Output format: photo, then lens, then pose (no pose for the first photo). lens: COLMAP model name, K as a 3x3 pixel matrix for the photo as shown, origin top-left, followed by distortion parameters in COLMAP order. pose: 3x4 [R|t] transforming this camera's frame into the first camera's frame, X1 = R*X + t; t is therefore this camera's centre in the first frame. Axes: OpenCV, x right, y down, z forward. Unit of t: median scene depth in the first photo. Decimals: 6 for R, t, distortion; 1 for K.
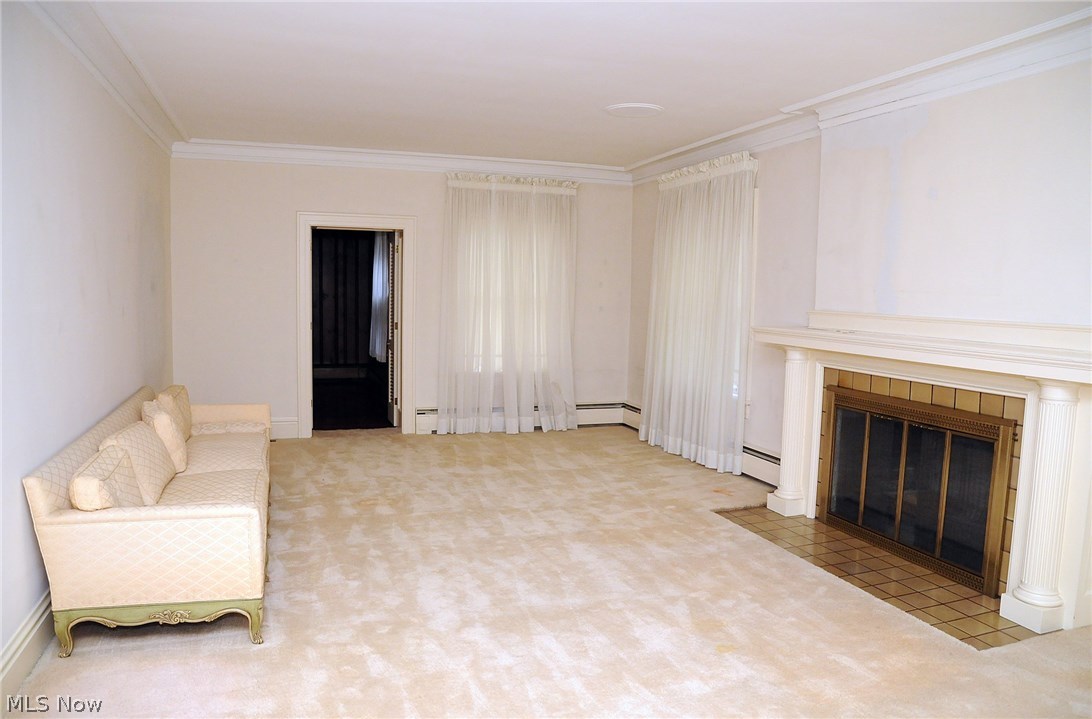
lens RADIAL K [[752.7, 0, 546.0], [0, 752.7, 359.5], [0, 0, 1]] dist [-0.000272, -0.000133]
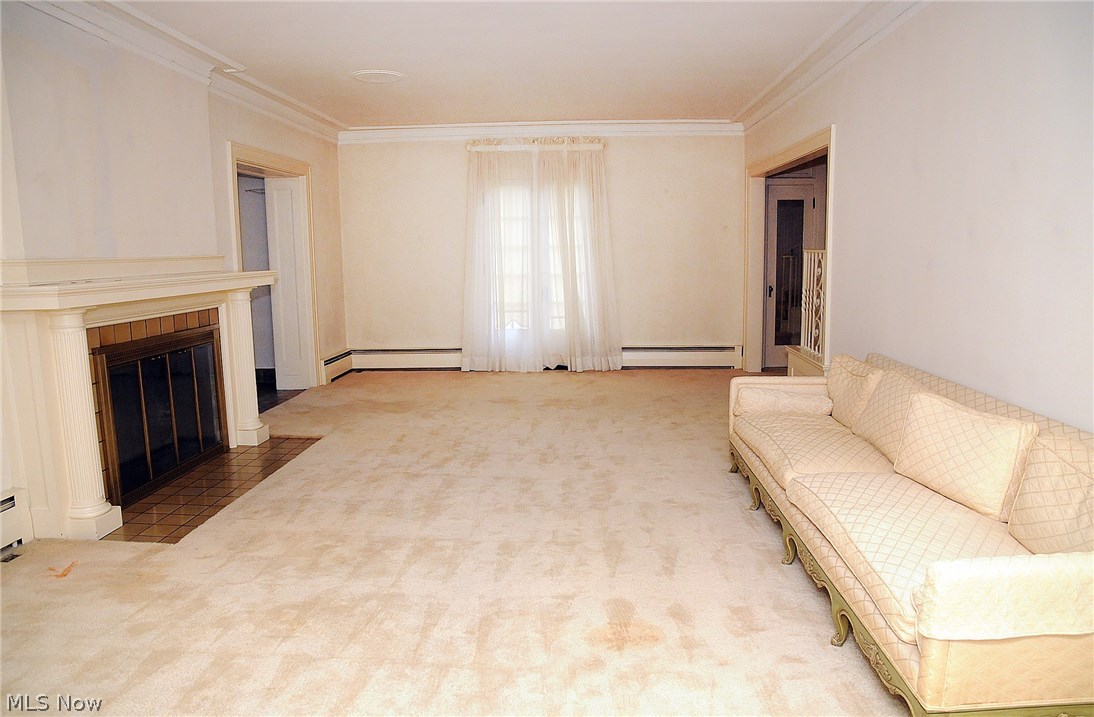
lens RADIAL K [[752.7, 0, 547.0], [0, 752.7, 358.5], [0, 0, 1]] dist [0.000310, 0.000102]
pose [[-0.926045, -0.067329, 0.371359, -0.410850], [0.025300, 0.970671, 0.239078, -0.149610], [-0.376564, 0.230793, -0.897181, 1.678599]]
